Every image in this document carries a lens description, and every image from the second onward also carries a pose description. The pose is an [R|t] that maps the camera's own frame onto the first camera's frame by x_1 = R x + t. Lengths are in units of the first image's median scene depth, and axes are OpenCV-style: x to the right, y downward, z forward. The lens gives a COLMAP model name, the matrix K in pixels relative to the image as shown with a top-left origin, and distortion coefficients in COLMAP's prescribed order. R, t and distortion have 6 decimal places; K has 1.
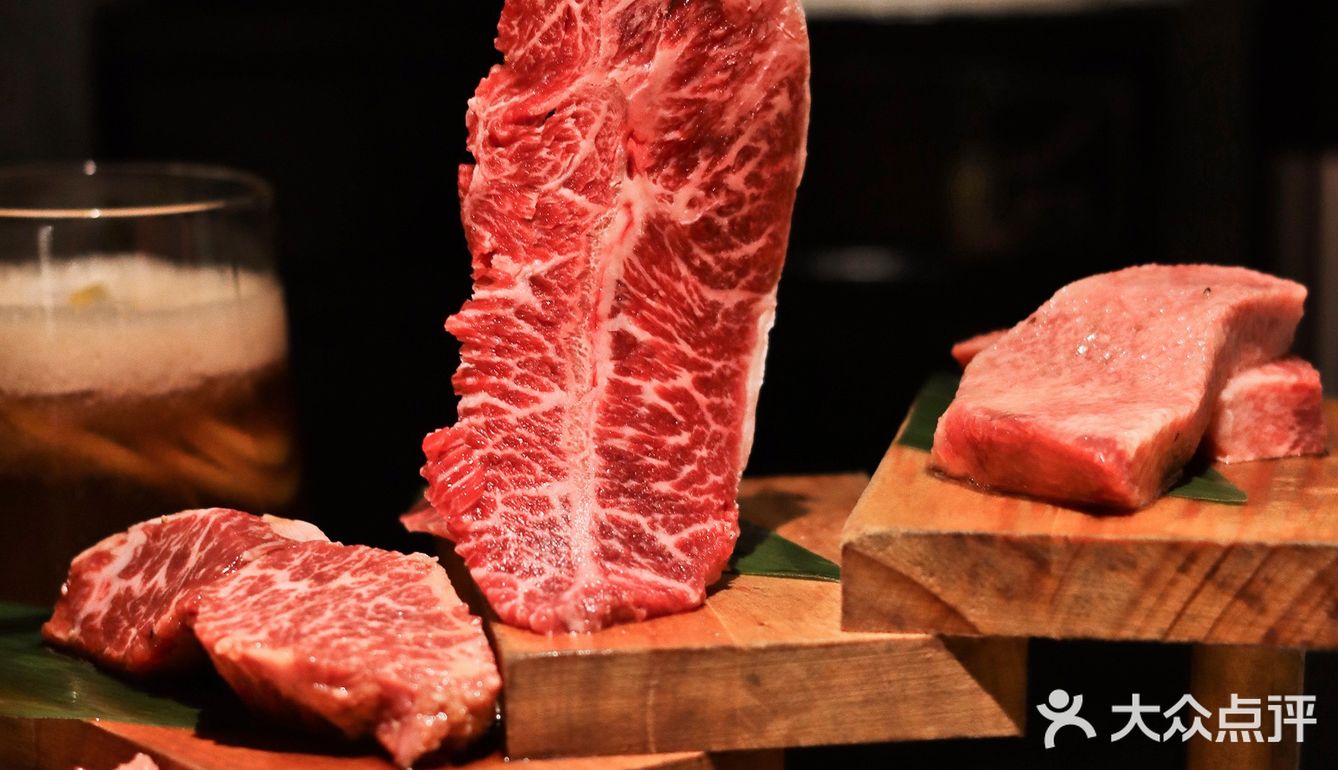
lens RADIAL K [[3542.9, 0, 669.0], [0, 3542.9, 385.0], [0, 0, 1]] dist [-0.078969, 0.563444]
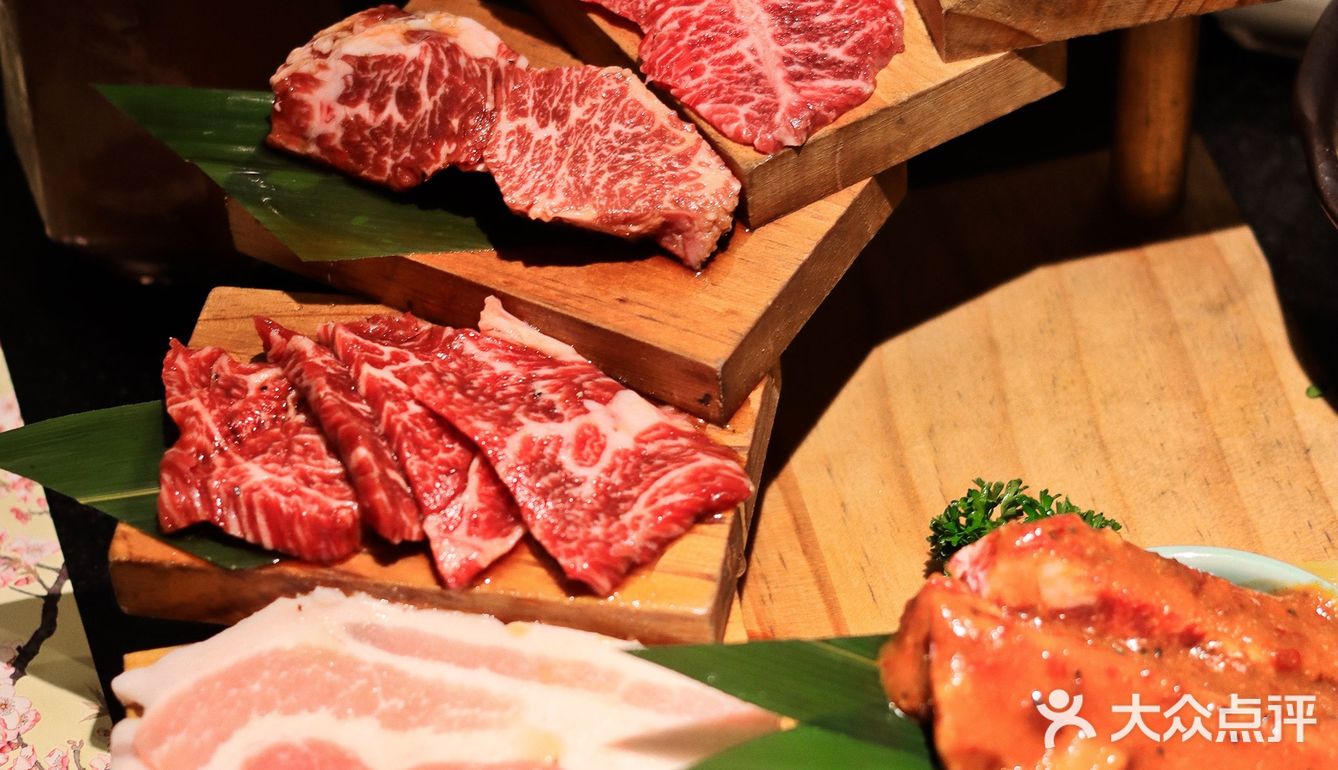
lens RADIAL K [[3542.9, 0, 669.0], [0, 3542.9, 385.0], [0, 0, 1]] dist [-0.078969, 0.563444]
pose [[0.919789, -0.304630, 0.247363, -0.426352], [0.115930, 0.813173, 0.570360, -0.622597], [-0.374898, -0.495934, 0.783263, -0.088986]]
